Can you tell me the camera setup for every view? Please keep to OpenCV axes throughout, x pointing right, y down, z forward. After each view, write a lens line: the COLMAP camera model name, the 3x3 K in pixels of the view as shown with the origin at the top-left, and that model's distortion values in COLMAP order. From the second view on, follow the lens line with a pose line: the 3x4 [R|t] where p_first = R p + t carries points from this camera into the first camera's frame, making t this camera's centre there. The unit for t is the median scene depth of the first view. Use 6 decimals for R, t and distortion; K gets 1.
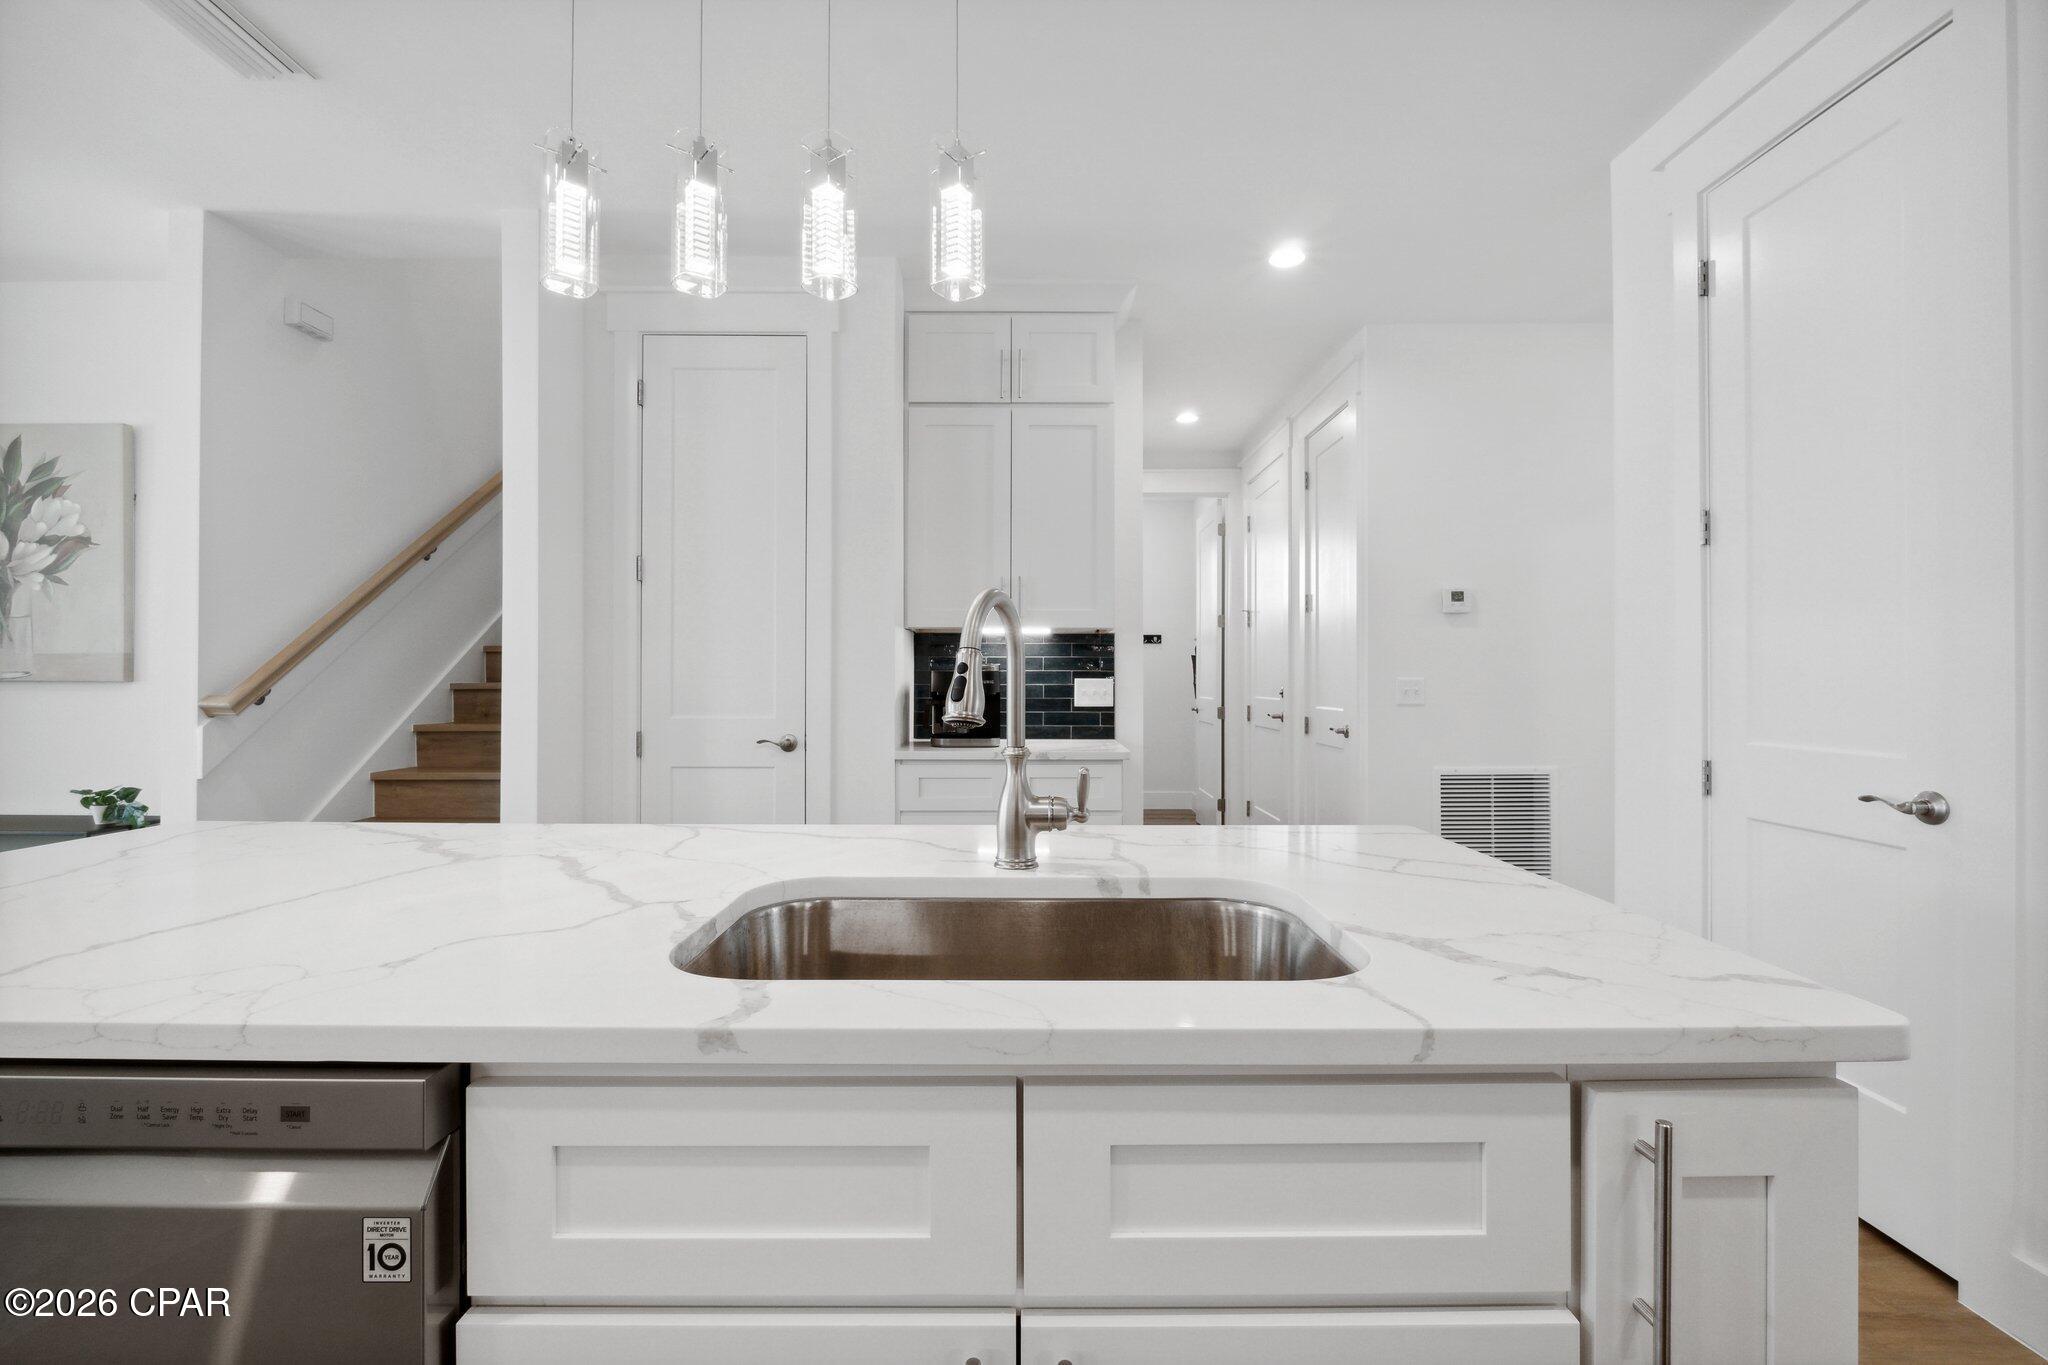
lens RADIAL K [[855.0, 0, 1018.8], [0, 855.0, 675.2], [0, 0, 1]] dist [-0.016830, 0.000365]
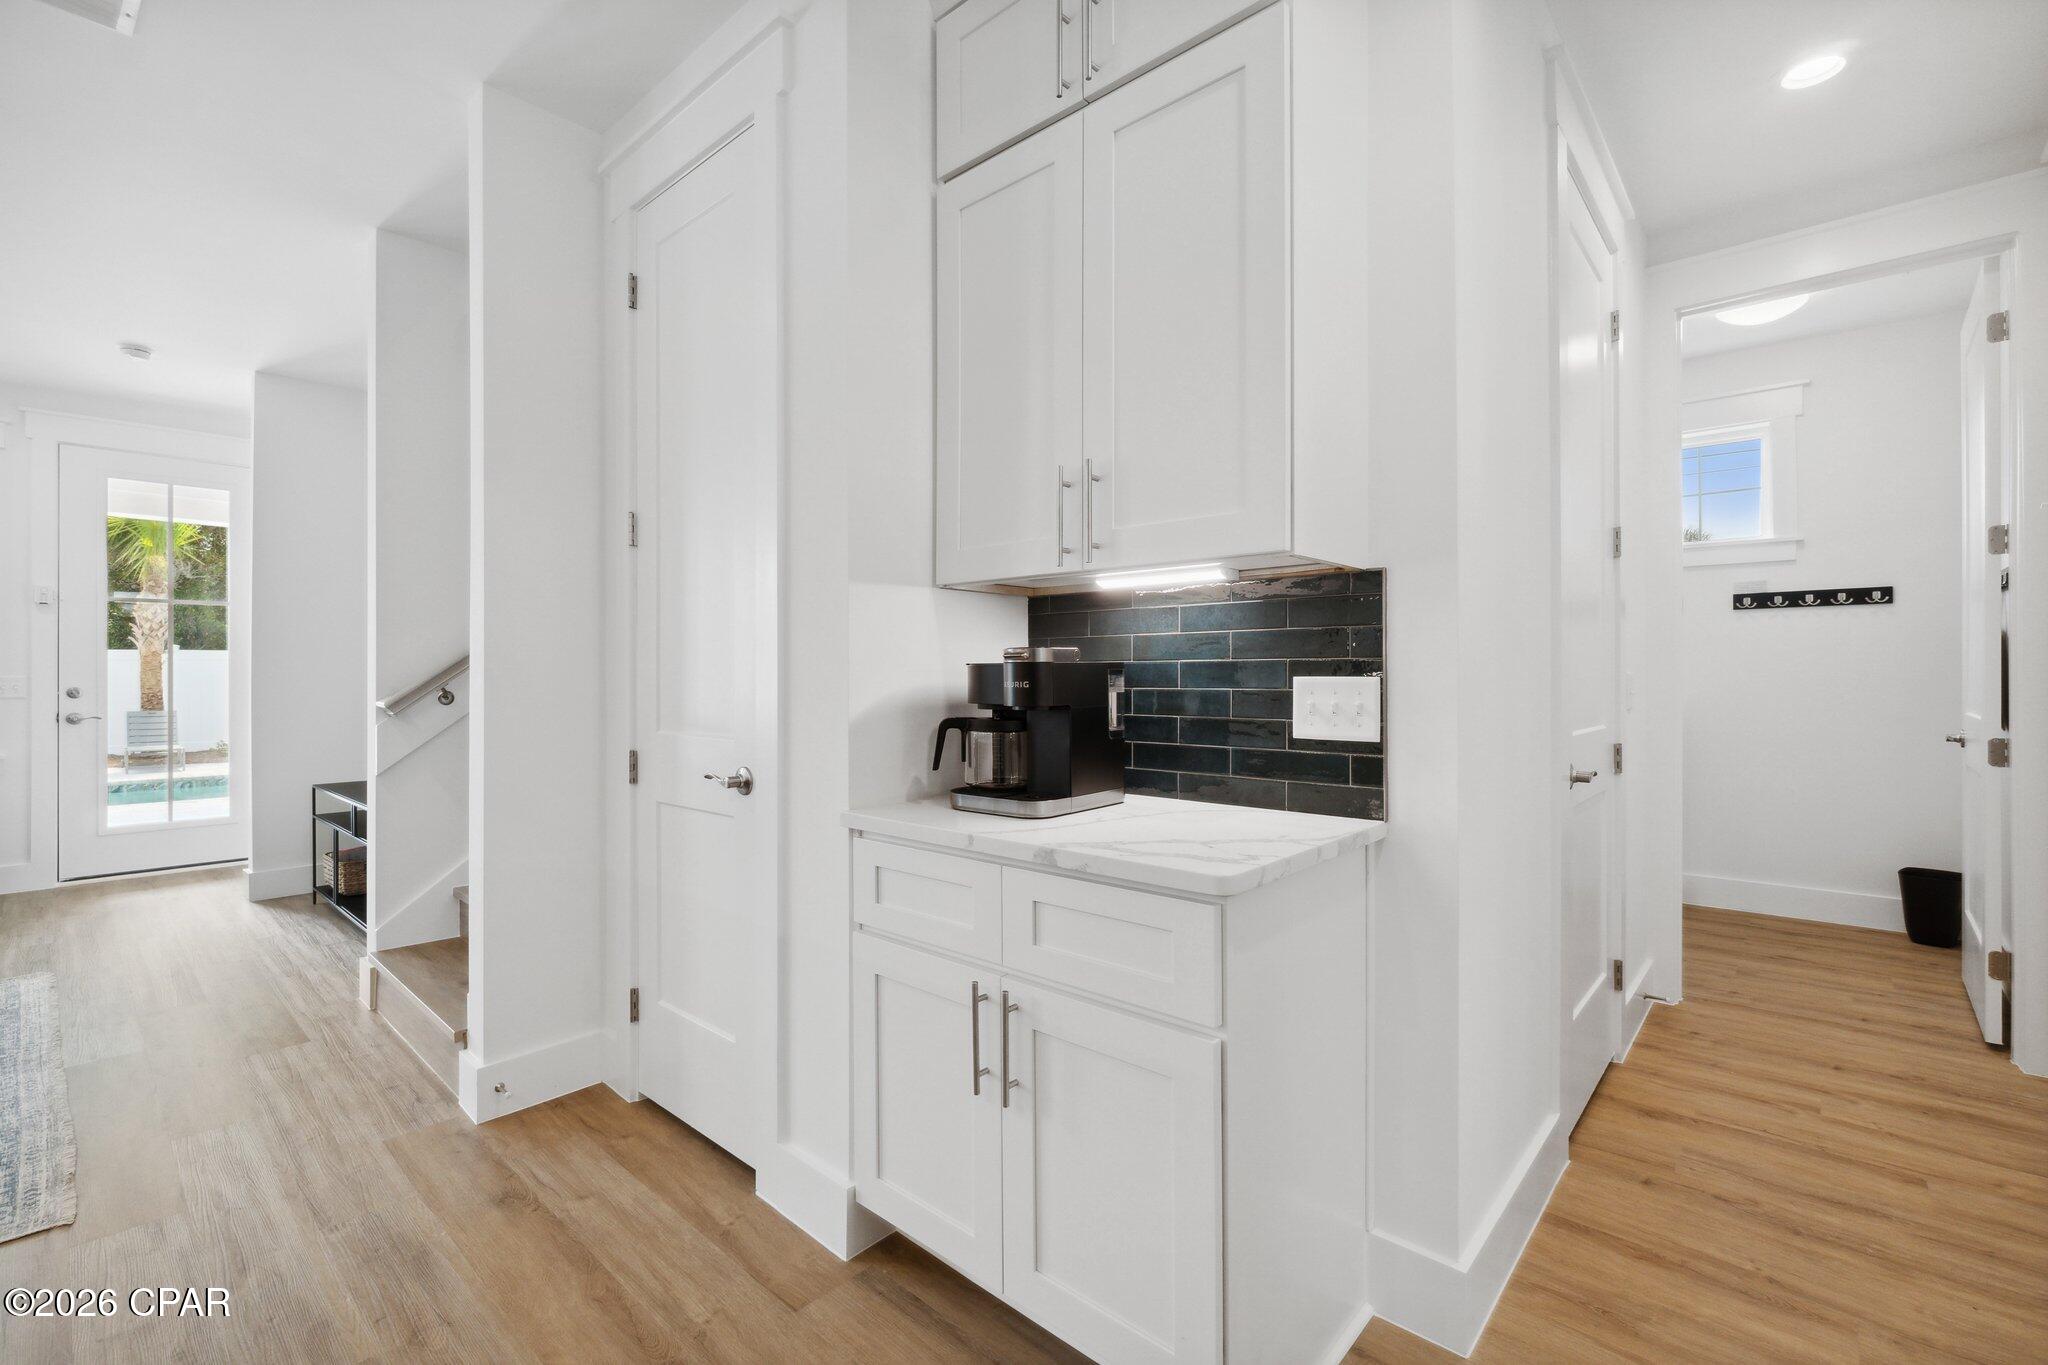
lens RADIAL K [[873.4, 0, 1022.9], [0, 873.4, 673.3], [0, 0, 1]] dist [0.002414, -0.004184]
pose [[0.740254, -0.005960, -0.672301, 0.303386], [0.005165, 0.999982, -0.003177, 0.003357], [0.672307, -0.001120, 0.740271, 0.632077]]
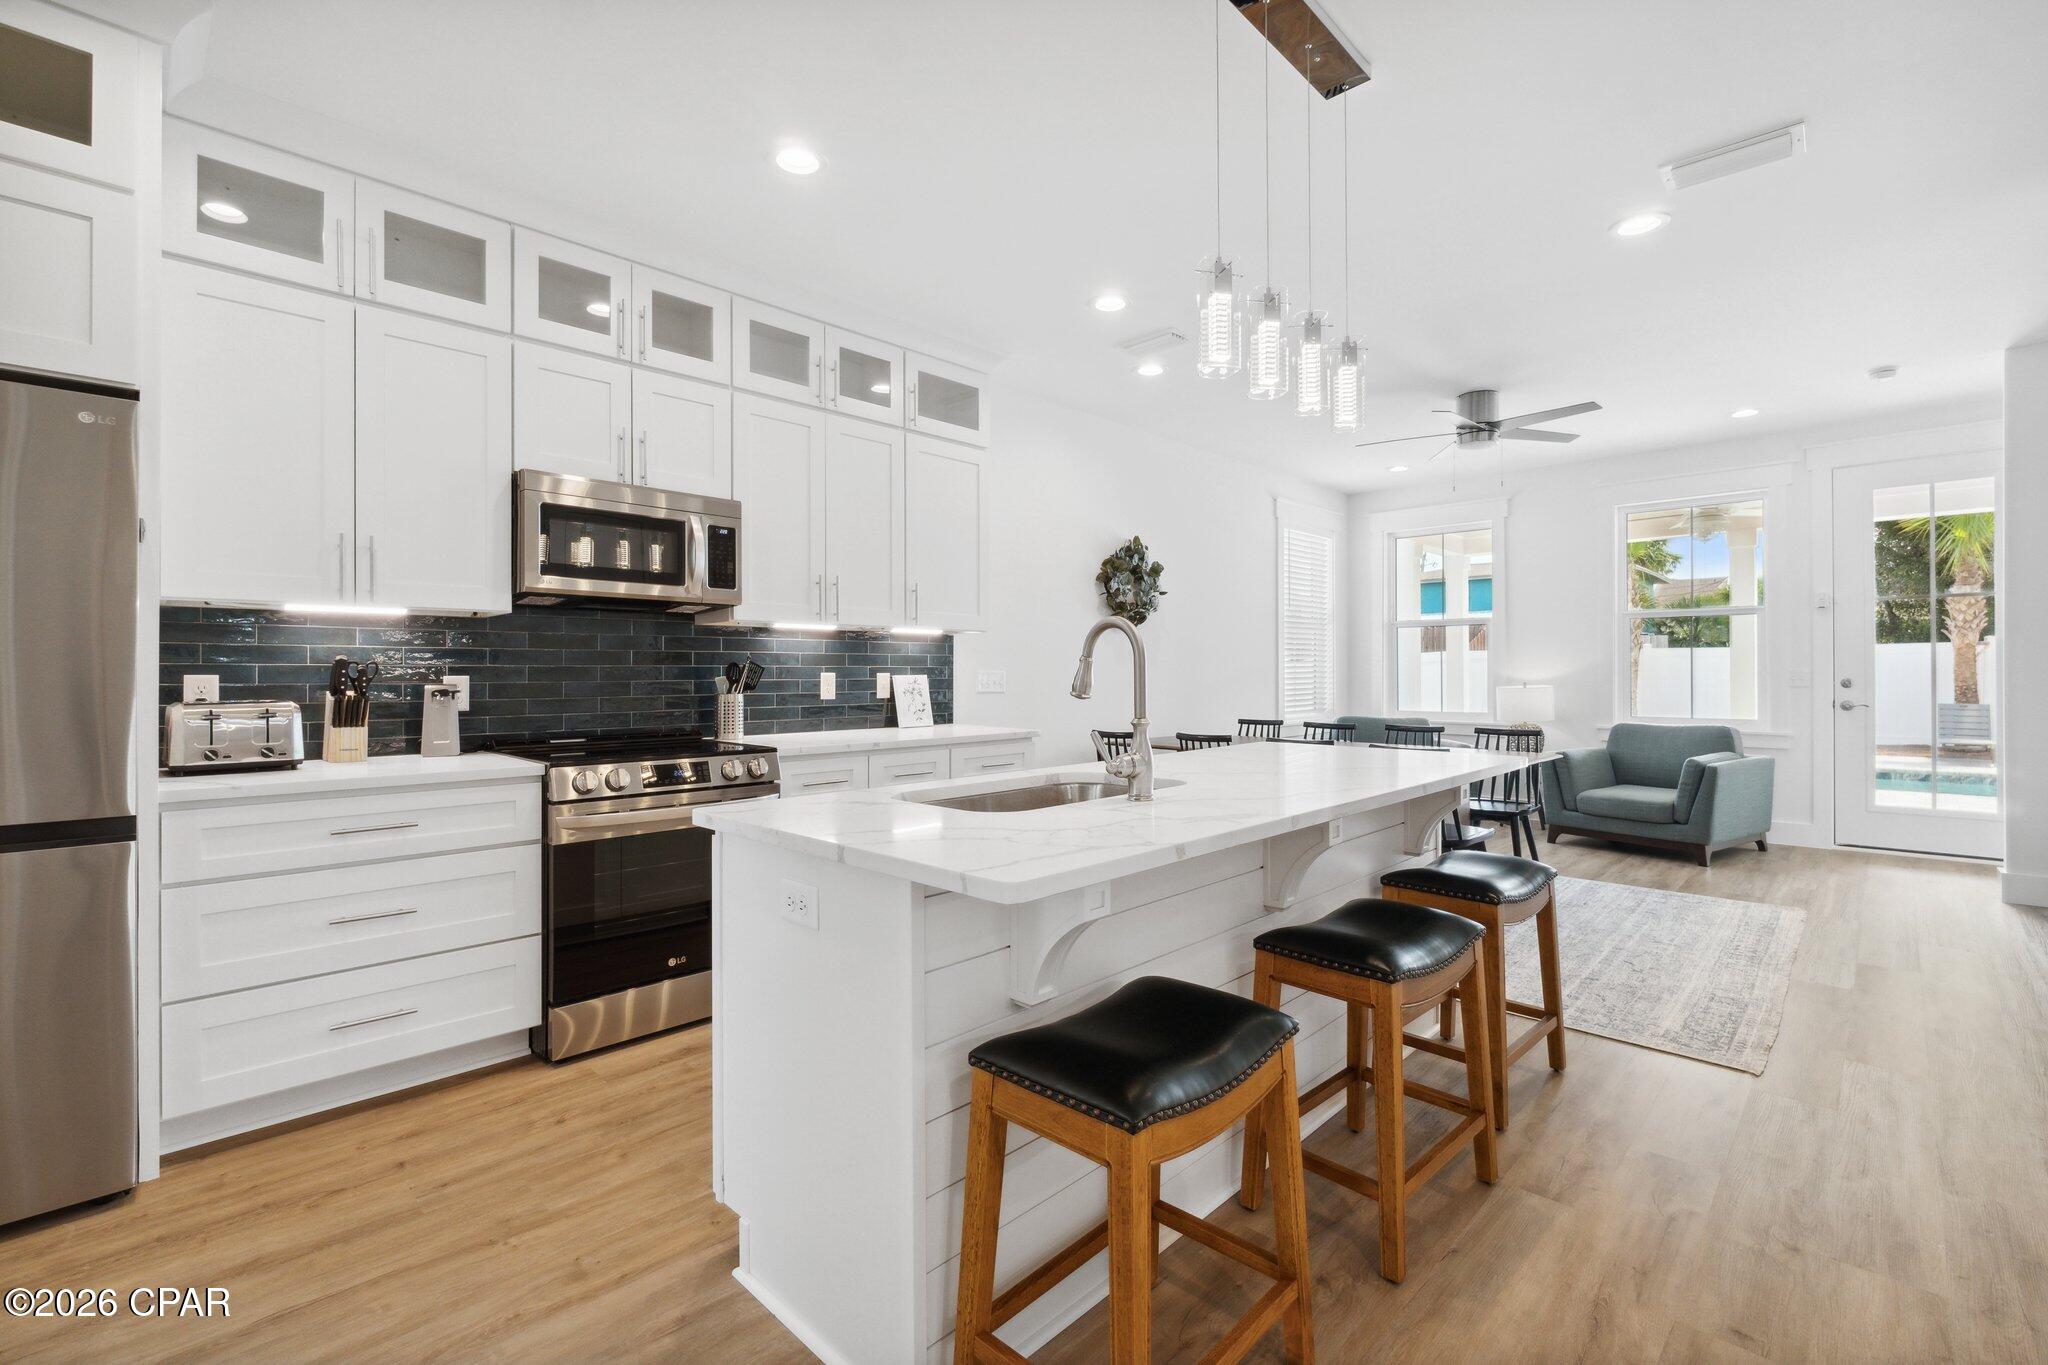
lens RADIAL K [[873.4, 0, 1022.9], [0, 873.4, 673.3], [0, 0, 1]] dist [0.002414, -0.004184]
pose [[-0.711137, -0.000478, -0.703053, 0.453746], [0.002904, 0.999989, -0.003617, 0.005429], [0.703047, -0.004614, -0.711128, 0.722473]]
